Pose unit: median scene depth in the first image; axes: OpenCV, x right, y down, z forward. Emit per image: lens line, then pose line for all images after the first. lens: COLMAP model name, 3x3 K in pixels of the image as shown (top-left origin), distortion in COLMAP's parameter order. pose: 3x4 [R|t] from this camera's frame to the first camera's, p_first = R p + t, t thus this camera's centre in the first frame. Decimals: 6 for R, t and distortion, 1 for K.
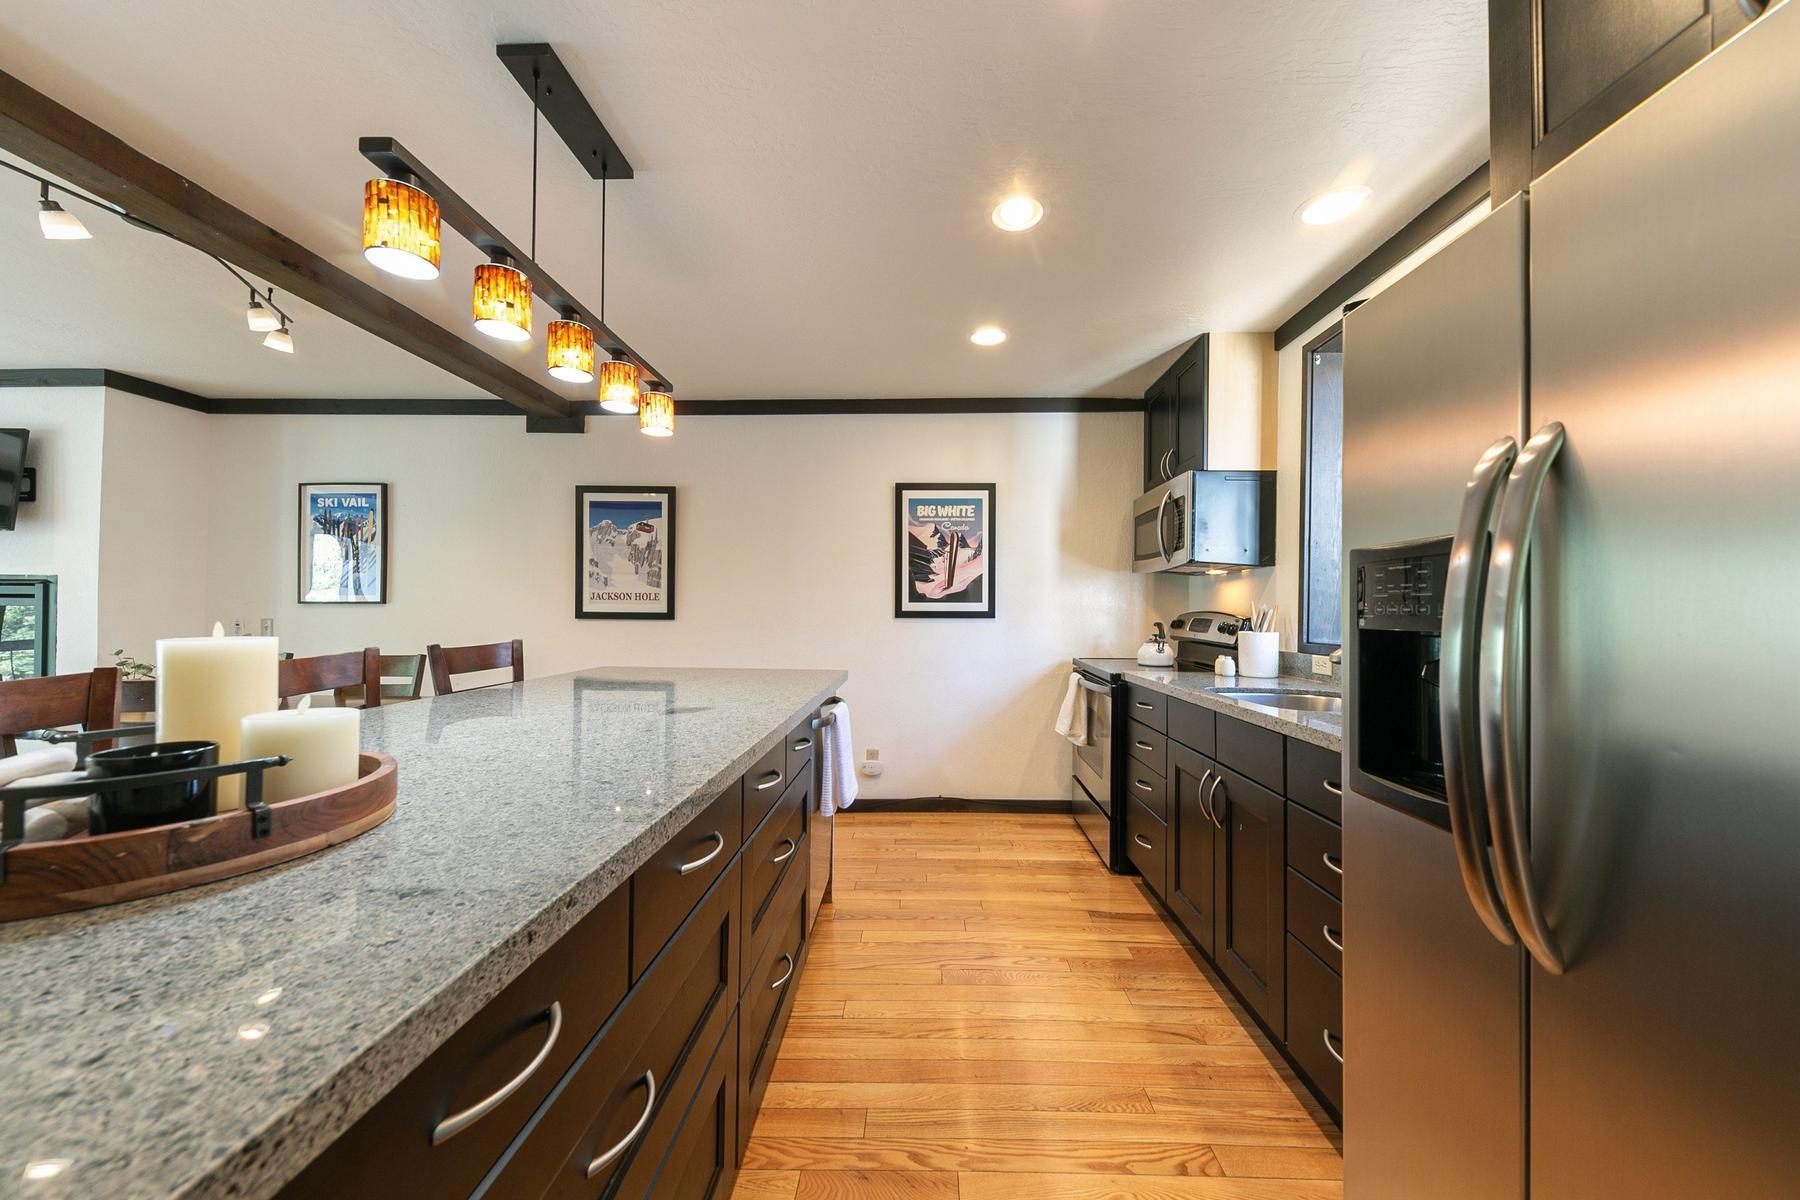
lens RADIAL K [[622.2, 0, 878.9], [0, 622.2, 584.4], [0, 0, 1]] dist [0.013448, -0.005795]
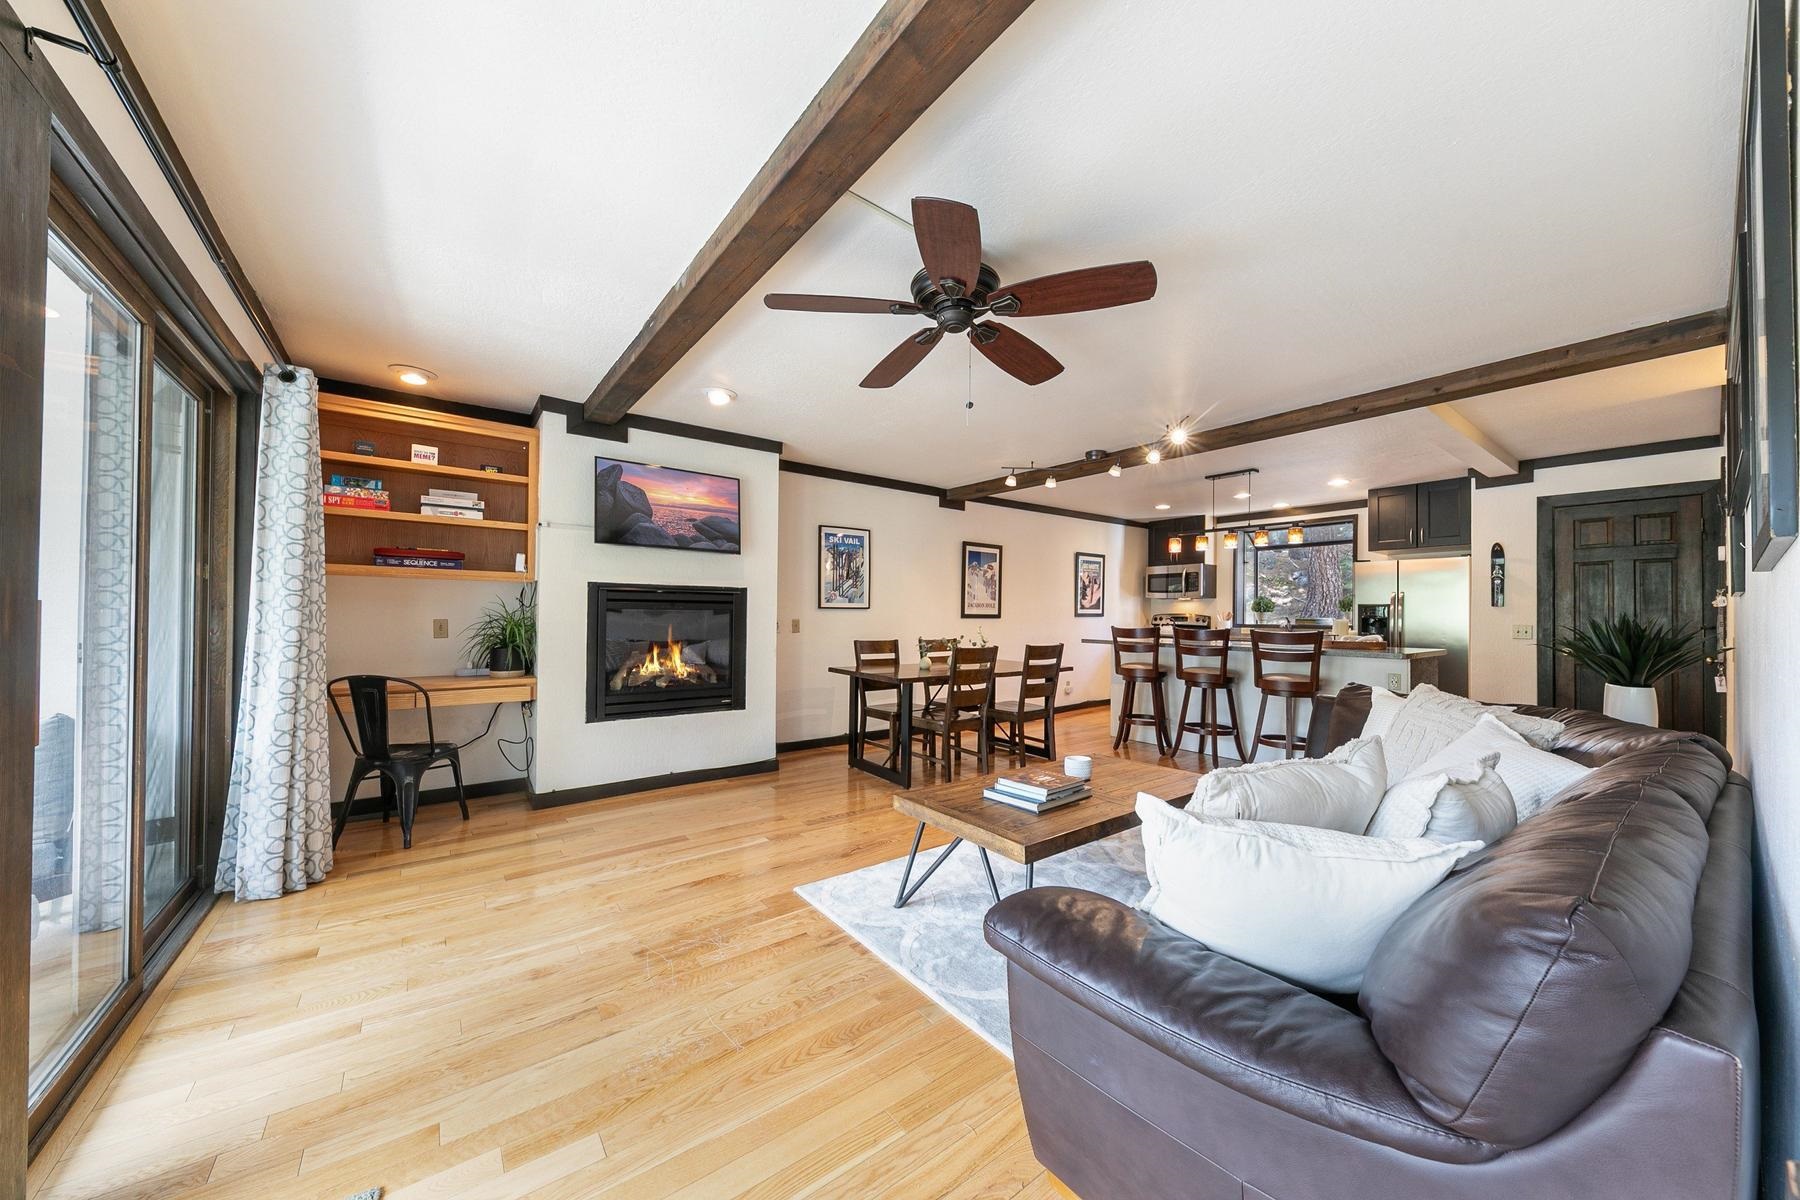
lens RADIAL K [[617.8, 0, 916.6], [0, 617.8, 608.4], [0, 0, 1]] dist [0.001411, -0.000179]
pose [[0.772562, 0.004934, 0.634920, -1.698181], [-0.031284, 0.999051, 0.030303, -0.019902], [-0.634168, -0.043274, 0.771983, -0.258821]]
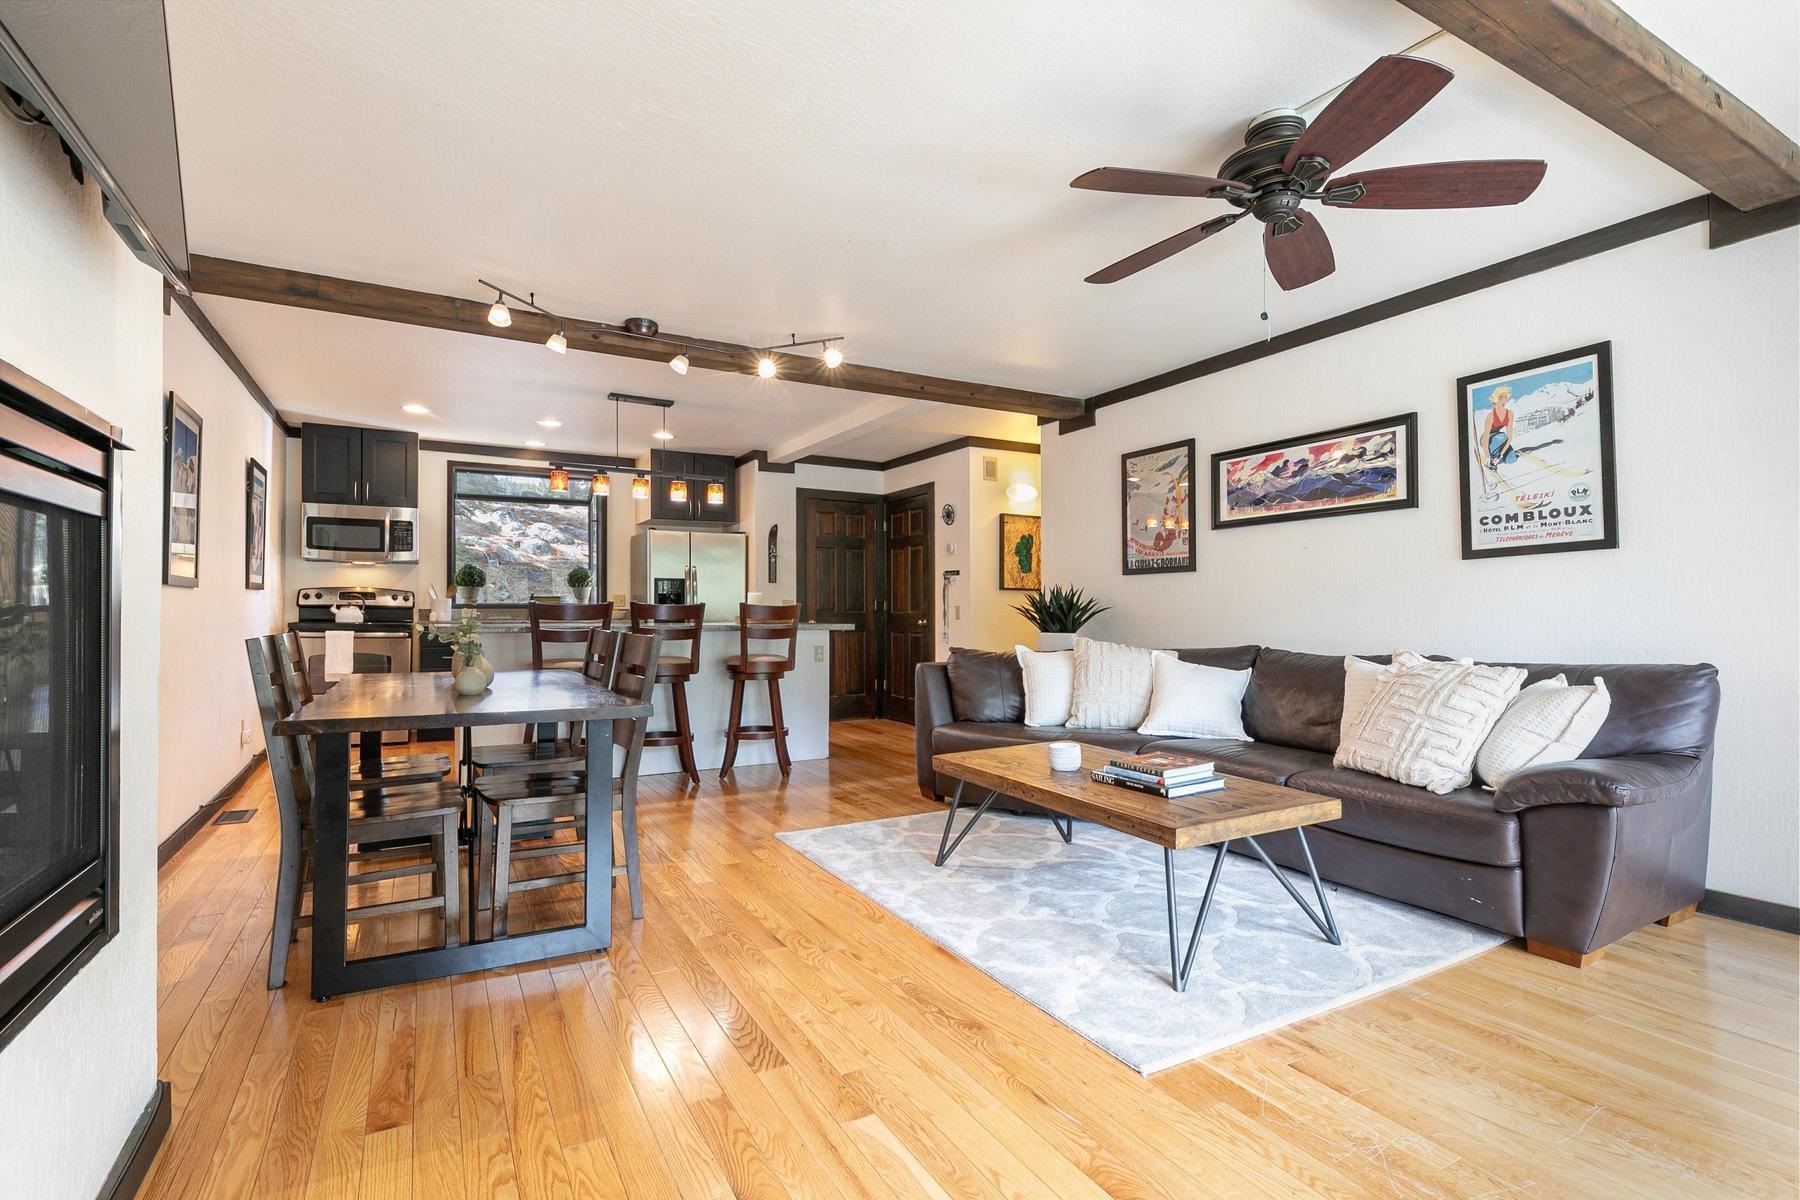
lens RADIAL K [[844.0, 0, 900.0], [0, 844.0, 600.0], [0, 0, 1]] dist [0.000353, 0.000127]
pose [[-0.525085, 0.002810, 0.851045, -1.711301], [-0.044426, 0.998541, -0.030707, 0.067586], [-0.849890, -0.053932, -0.524194, 0.797569]]
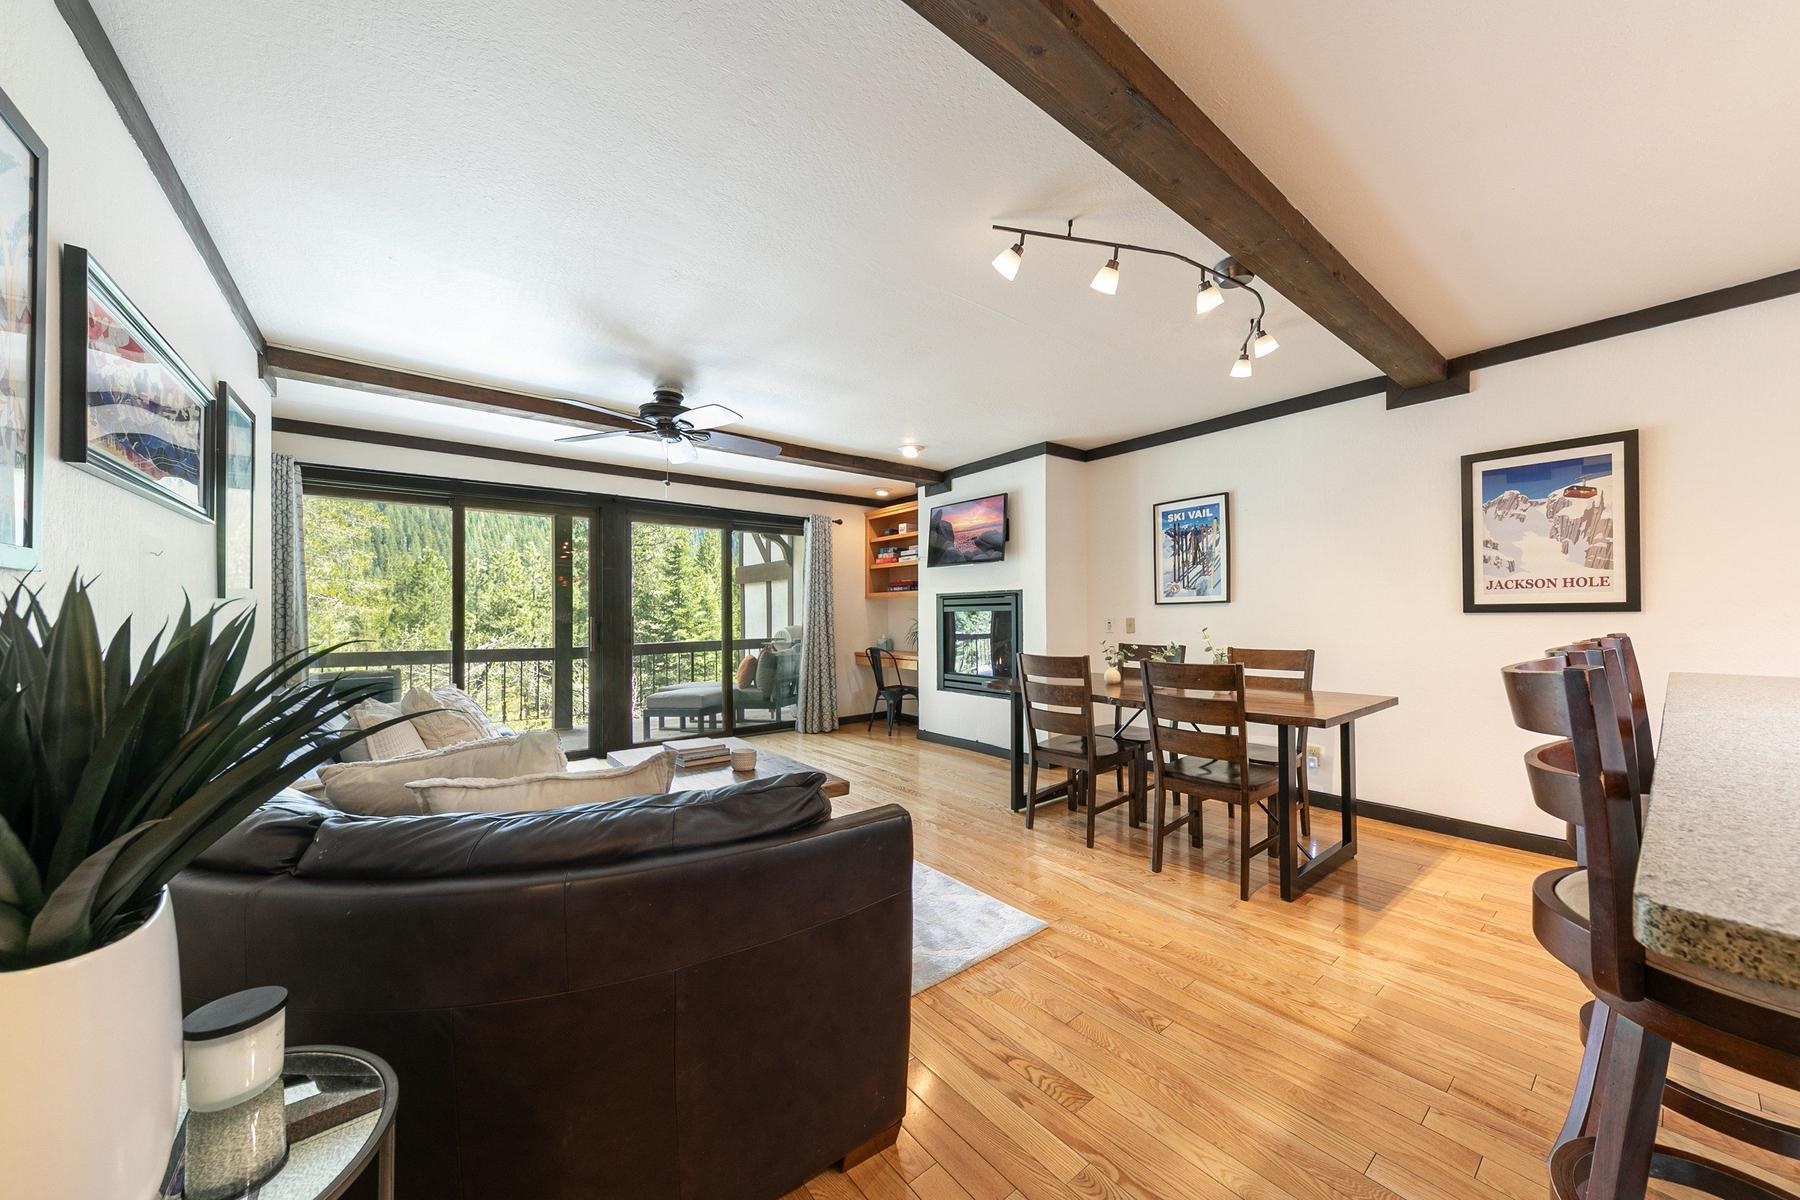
lens RADIAL K [[617.8, 0, 916.6], [0, 617.8, 608.4], [0, 0, 1]] dist [0.001411, -0.000179]
pose [[0.650536, -0.025790, -0.759038, -0.335797], [0.050720, 0.998667, 0.009538, 0.003389], [0.757780, -0.044704, 0.650977, -0.128666]]
